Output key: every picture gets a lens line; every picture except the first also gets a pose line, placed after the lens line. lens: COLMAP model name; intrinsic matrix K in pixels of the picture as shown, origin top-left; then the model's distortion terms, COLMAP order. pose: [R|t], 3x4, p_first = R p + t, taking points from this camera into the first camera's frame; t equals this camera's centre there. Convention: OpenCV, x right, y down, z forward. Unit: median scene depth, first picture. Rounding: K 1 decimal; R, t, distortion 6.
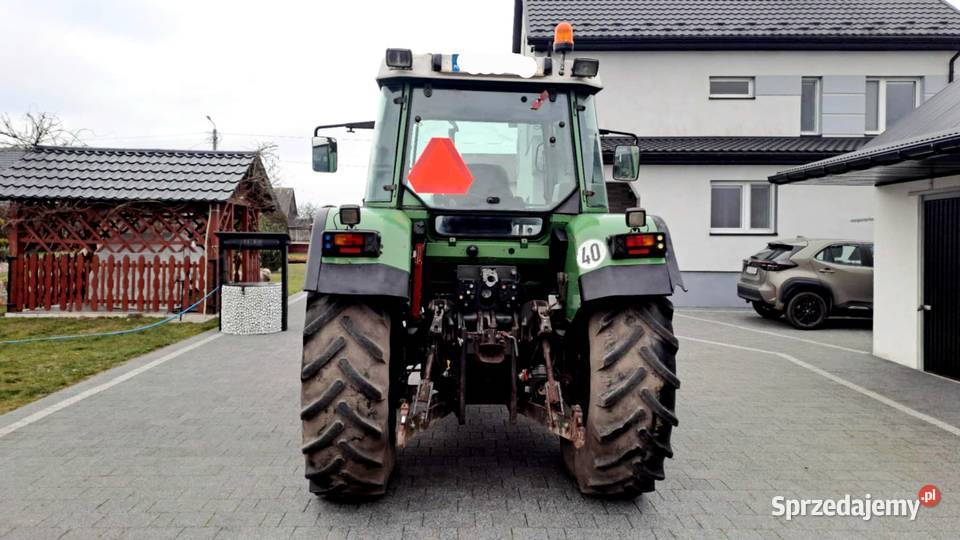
lens RADIAL K [[706.1, 0, 489.1], [0, 706.1, 253.4], [0, 0, 1]] dist [0.085211, -0.031853]
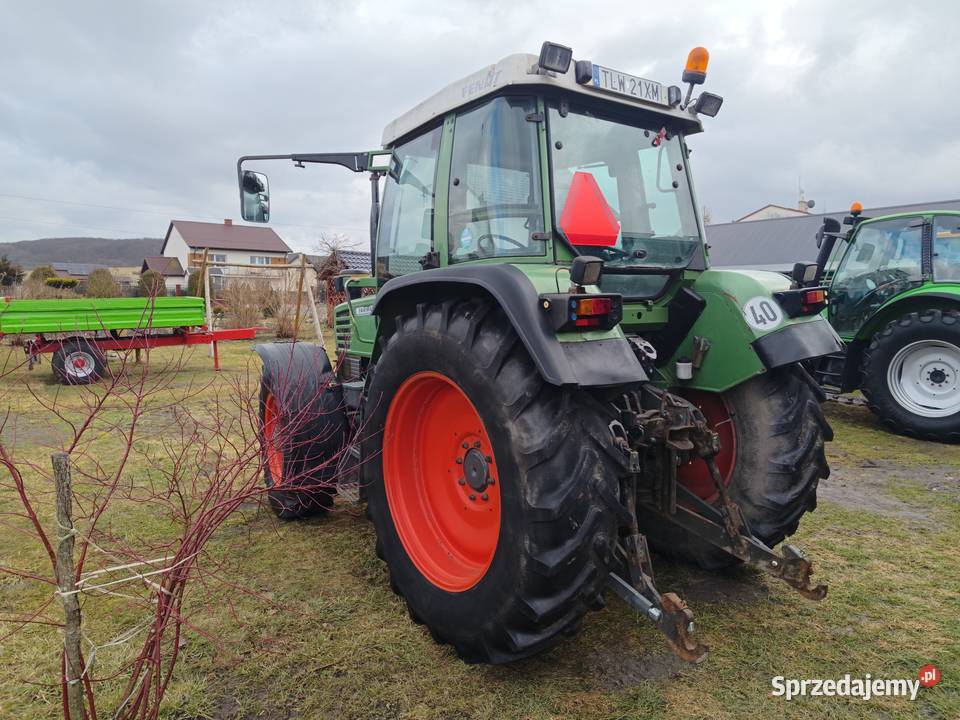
lens RADIAL K [[640.2, 0, 476.3], [0, 640.2, 360.8], [0, 0, 1]] dist [0.025201, -0.011229]
pose [[0.852448, -0.080337, 0.516602, -0.538023], [0.048046, 0.995980, 0.075604, -0.016943], [-0.520599, -0.039628, 0.852881, 0.445022]]
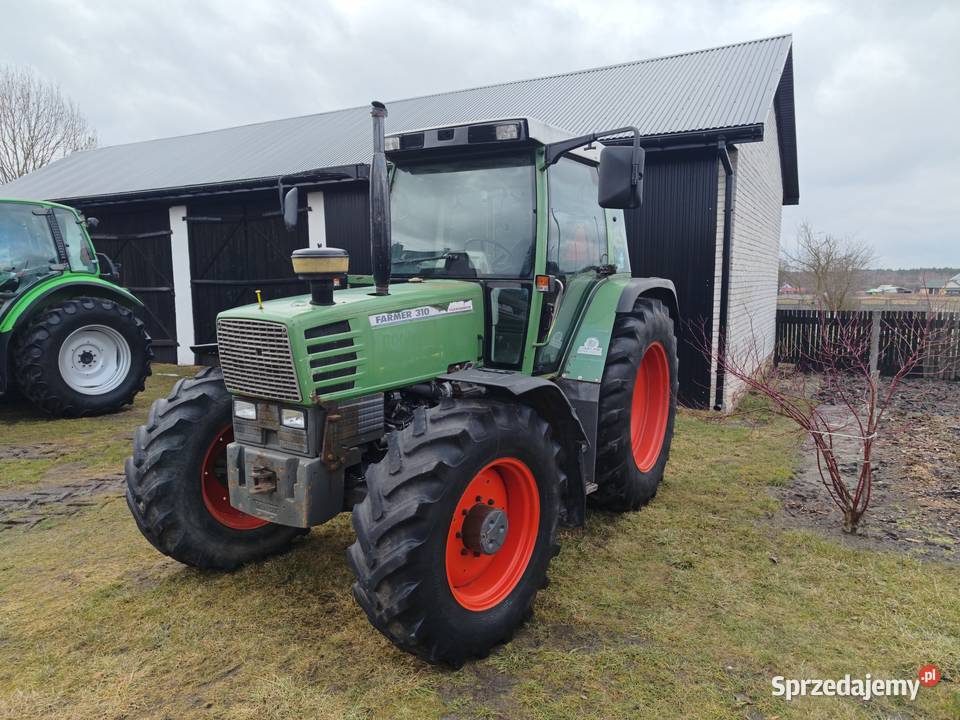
lens RADIAL K [[640.2, 0, 480.0], [0, 640.2, 364.3], [0, 0, 1]] dist [0.025201, -0.011229]
pose [[-0.813948, -0.110335, 0.570363, -0.624775], [-0.010927, 0.984532, 0.174862, -0.109028], [-0.580834, 0.136096, -0.802564, 2.084838]]
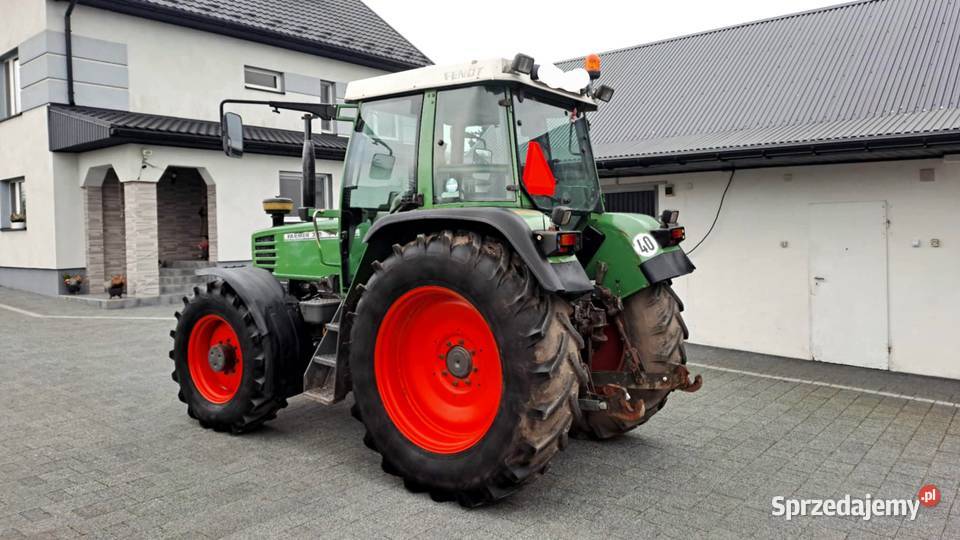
lens RADIAL K [[706.1, 0, 482.5], [0, 706.1, 248.4], [0, 0, 1]] dist [0.085211, -0.031853]
pose [[0.652520, -0.041260, 0.756647, -0.921249], [0.030555, 0.999137, 0.028133, -0.034372], [-0.757155, 0.004762, 0.653218, 0.351486]]
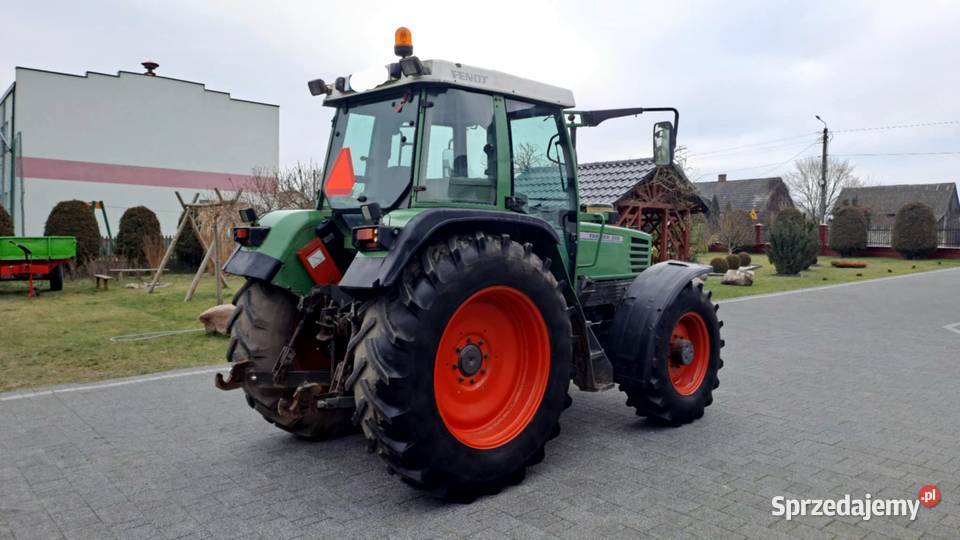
lens RADIAL K [[706.1, 0, 489.1], [0, 706.1, 253.3], [0, 0, 1]] dist [0.085211, -0.031853]
pose [[0.633993, 0.018453, -0.773118, 0.980822], [-0.022351, 0.999735, 0.005534, 0.000083], [0.773016, 0.013771, 0.634238, 0.431373]]
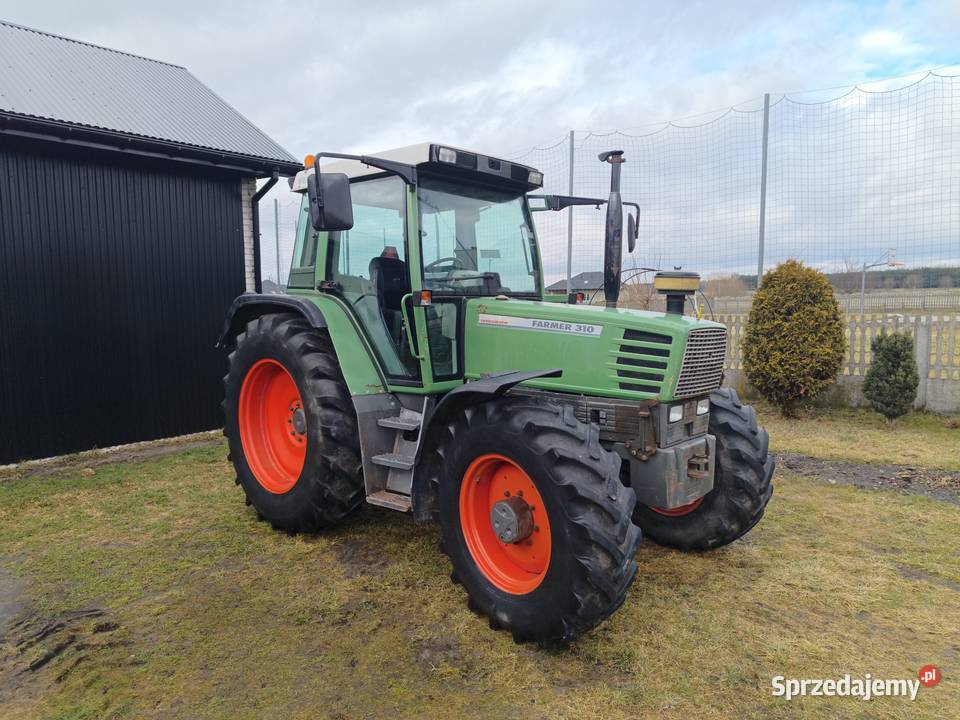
lens RADIAL K [[640.2, 0, 486.6], [0, 640.2, 356.9], [0, 0, 1]] dist [0.025201, -0.011229]
pose [[-0.735575, 0.035813, -0.676497, 0.678686], [-0.038369, 0.994796, 0.094383, -0.066419], [0.676356, 0.095383, -0.730373, 2.082757]]
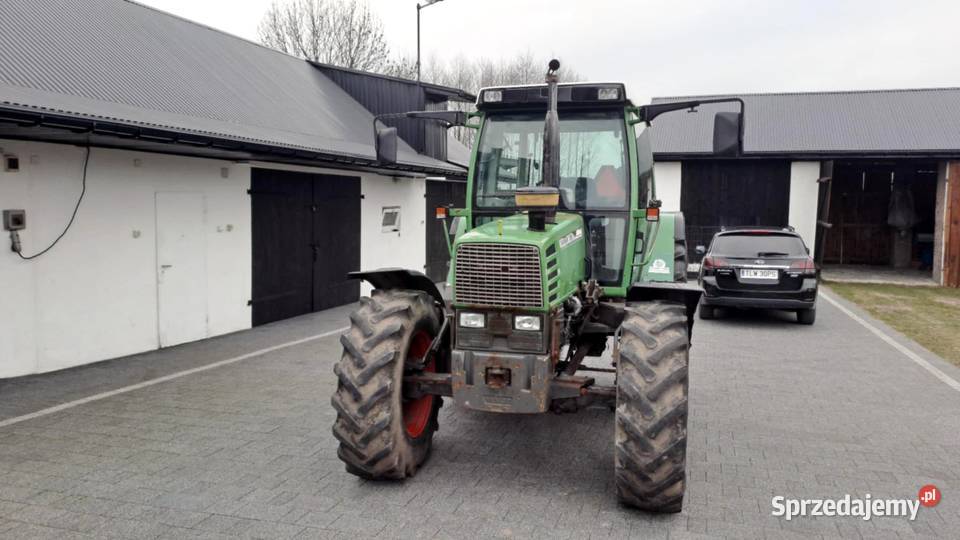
lens RADIAL K [[706.1, 0, 494.1], [0, 706.1, 250.0], [0, 0, 1]] dist [0.085211, -0.031853]
pose [[-0.944530, -0.046512, 0.325115, -0.341459], [-0.018716, 0.995935, 0.088108, -0.106870], [-0.327891, 0.077136, -0.941561, 2.529220]]
